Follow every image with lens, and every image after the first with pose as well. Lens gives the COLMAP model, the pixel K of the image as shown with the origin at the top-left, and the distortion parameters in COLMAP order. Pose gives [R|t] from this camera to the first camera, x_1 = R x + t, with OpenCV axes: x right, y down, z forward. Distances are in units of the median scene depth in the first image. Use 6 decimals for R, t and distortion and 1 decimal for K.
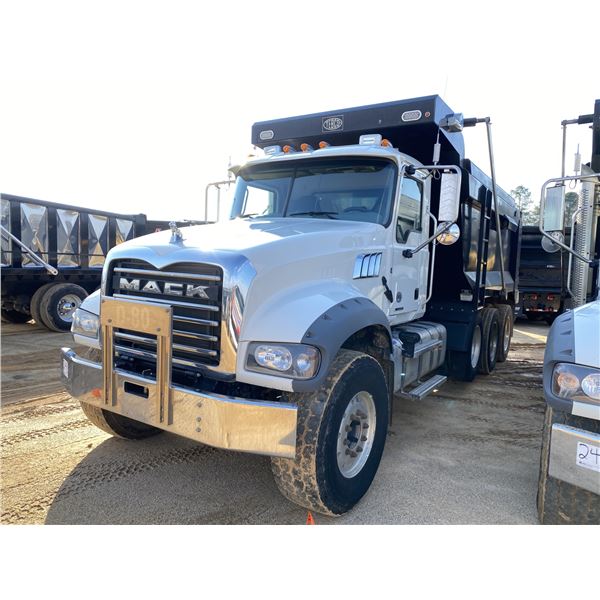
lens RADIAL K [[474.7, 0, 301.3], [0, 474.7, 290.7], [0, 0, 1]] dist [-0.006516, -0.042161]
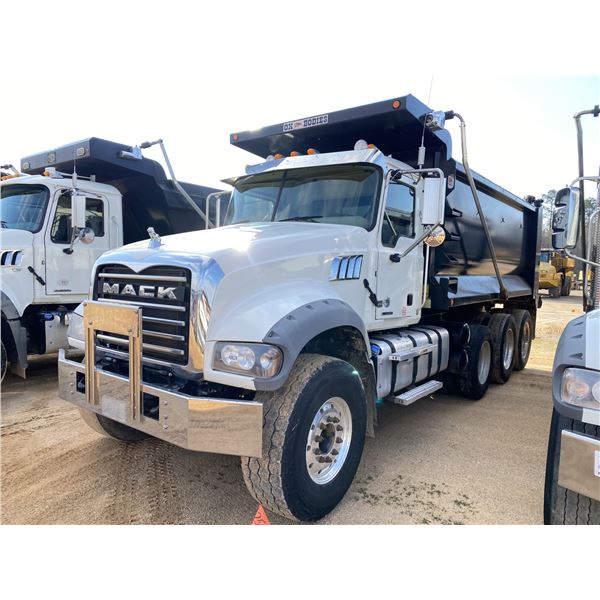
lens RADIAL K [[474.7, 0, 300.2], [0, 474.7, 294.0], [0, 0, 1]] dist [-0.006516, -0.042161]
pose [[0.997112, -0.009016, -0.075407, 0.125598], [0.007040, 0.999626, -0.026433, 0.028754], [0.075617, 0.025826, 0.996802, 0.001120]]
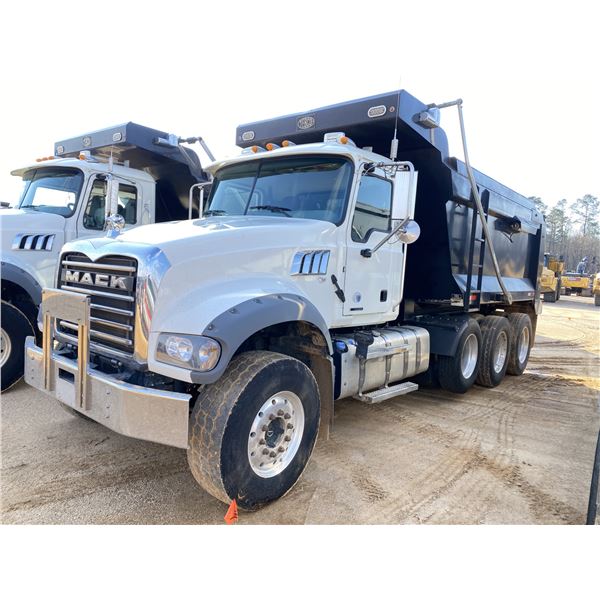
lens RADIAL K [[474.7, 0, 298.2], [0, 474.7, 293.5], [0, 0, 1]] dist [-0.006516, -0.042161]
pose [[0.992520, 0.023198, -0.119858, 0.254126], [-0.024707, 0.999633, -0.011122, 0.023883], [0.119556, 0.014000, 0.992729, 0.024900]]
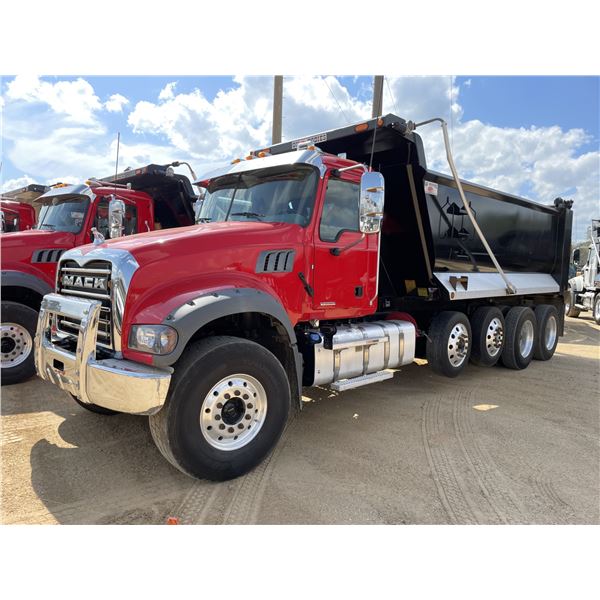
lens RADIAL K [[474.7, 0, 304.0], [0, 474.7, 294.3], [0, 0, 1]] dist [-0.006516, -0.042161]
pose [[0.978341, -0.010463, -0.206735, 0.465646], [0.005205, 0.999649, -0.025963, 0.055123], [0.206934, 0.024325, 0.978052, -0.052893]]
